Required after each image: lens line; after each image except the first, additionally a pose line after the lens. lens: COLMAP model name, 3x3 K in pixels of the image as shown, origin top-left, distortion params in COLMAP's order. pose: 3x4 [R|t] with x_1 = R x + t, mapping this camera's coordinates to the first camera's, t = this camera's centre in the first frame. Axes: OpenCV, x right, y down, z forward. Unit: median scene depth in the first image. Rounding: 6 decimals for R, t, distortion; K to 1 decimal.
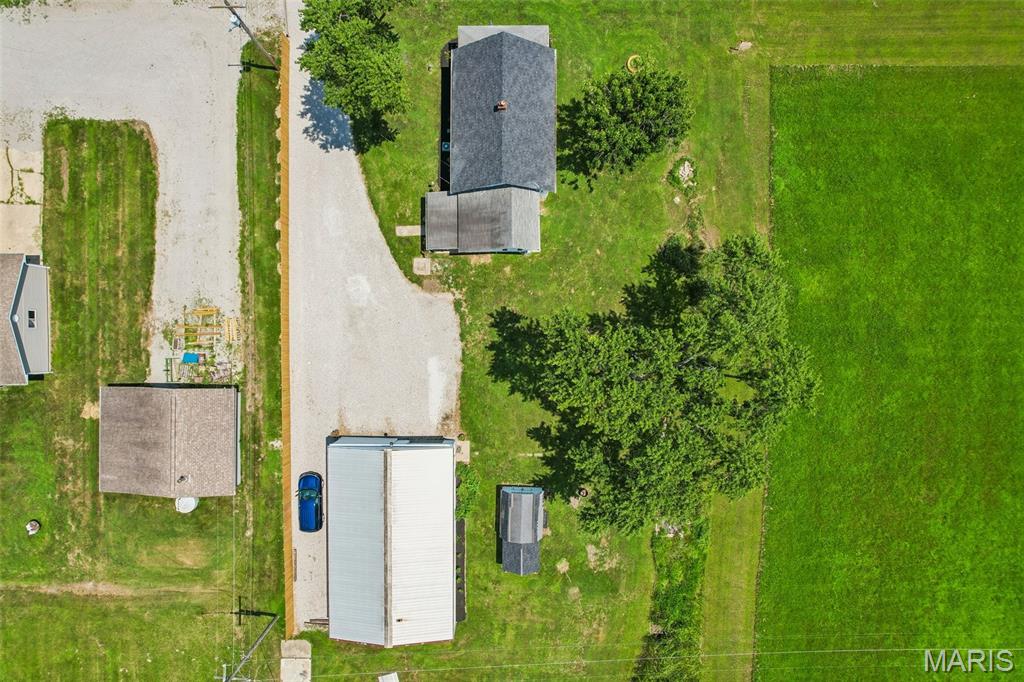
lens RADIAL K [[656.2, 0, 517.2], [0, 656.2, 342.0], [0, 0, 1]] dist [-0.075344, 0.064647]
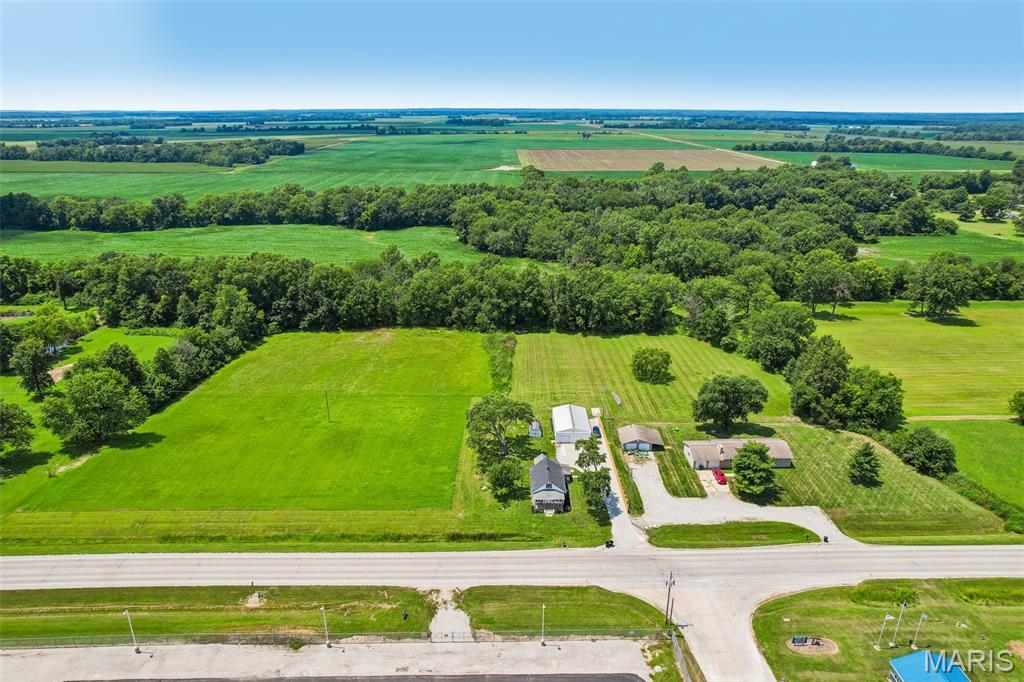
lens RADIAL K [[656.2, 0, 512.7], [0, 656.2, 344.2], [0, 0, 1]] dist [-0.075344, 0.064647]
pose [[-0.999890, -0.006008, -0.013591, 0.174820], [-0.010620, -0.350781, 0.936397, -2.796745], [-0.010393, 0.936438, 0.350679, -0.639031]]
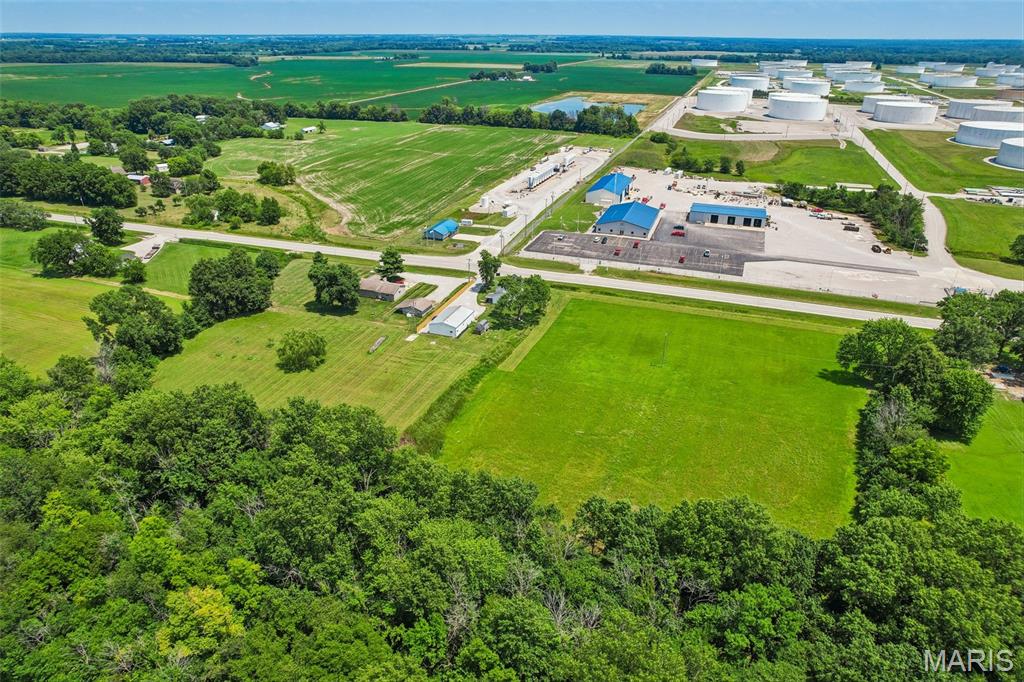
lens RADIAL K [[656.2, 0, 515.5], [0, 656.2, 346.1], [0, 0, 1]] dist [-0.075344, 0.064647]
pose [[0.944777, 0.140927, -0.295864, 1.408298], [-0.327713, 0.404009, -0.854038, 3.687311], [-0.000825, 0.903834, 0.427882, -0.629003]]
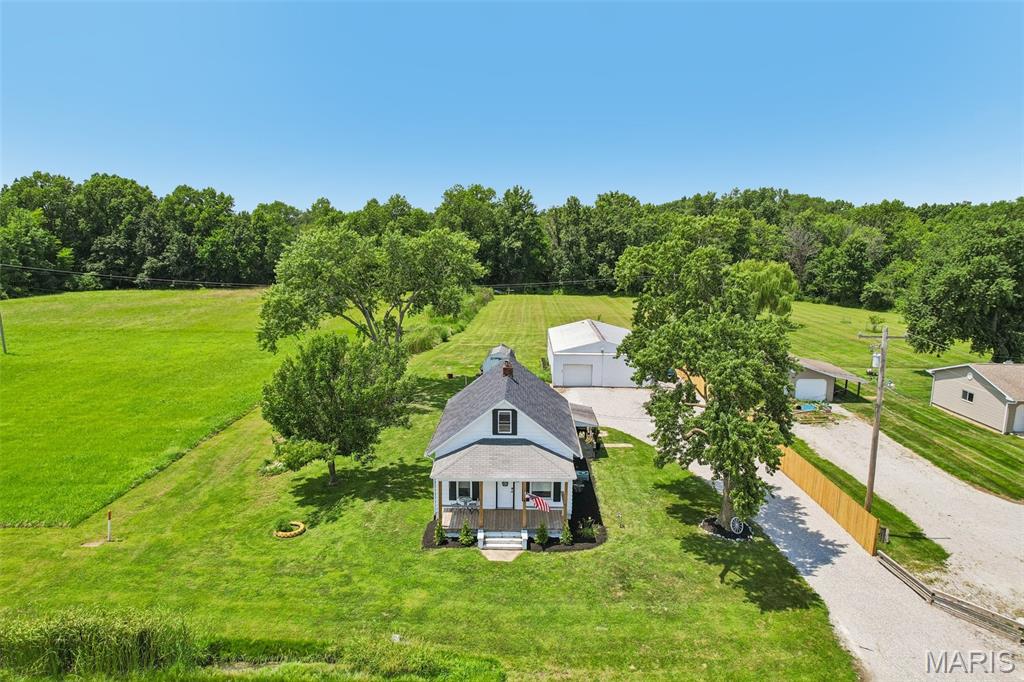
lens RADIAL K [[656.2, 0, 512.3], [0, 656.2, 343.6], [0, 0, 1]] dist [-0.075344, 0.064647]
pose [[-0.999745, -0.019267, 0.011788, -0.033125], [0.015100, -0.181996, 0.983183, -1.005421], [-0.016798, 0.983111, 0.182240, 0.709070]]
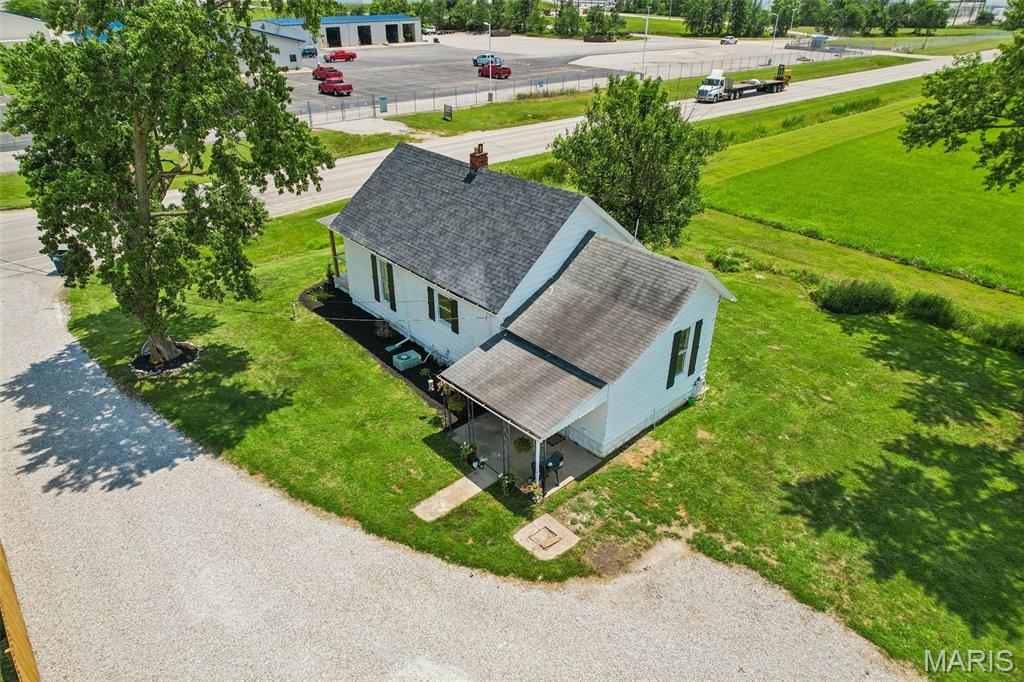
lens RADIAL K [[656.2, 0, 514.6], [0, 656.2, 336.6], [0, 0, 1]] dist [-0.075344, 0.064647]
pose [[0.741136, -0.326073, 0.586851, -0.316330], [0.671308, 0.349551, -0.653575, 0.052162], [0.007979, 0.878346, 0.477960, 0.754864]]
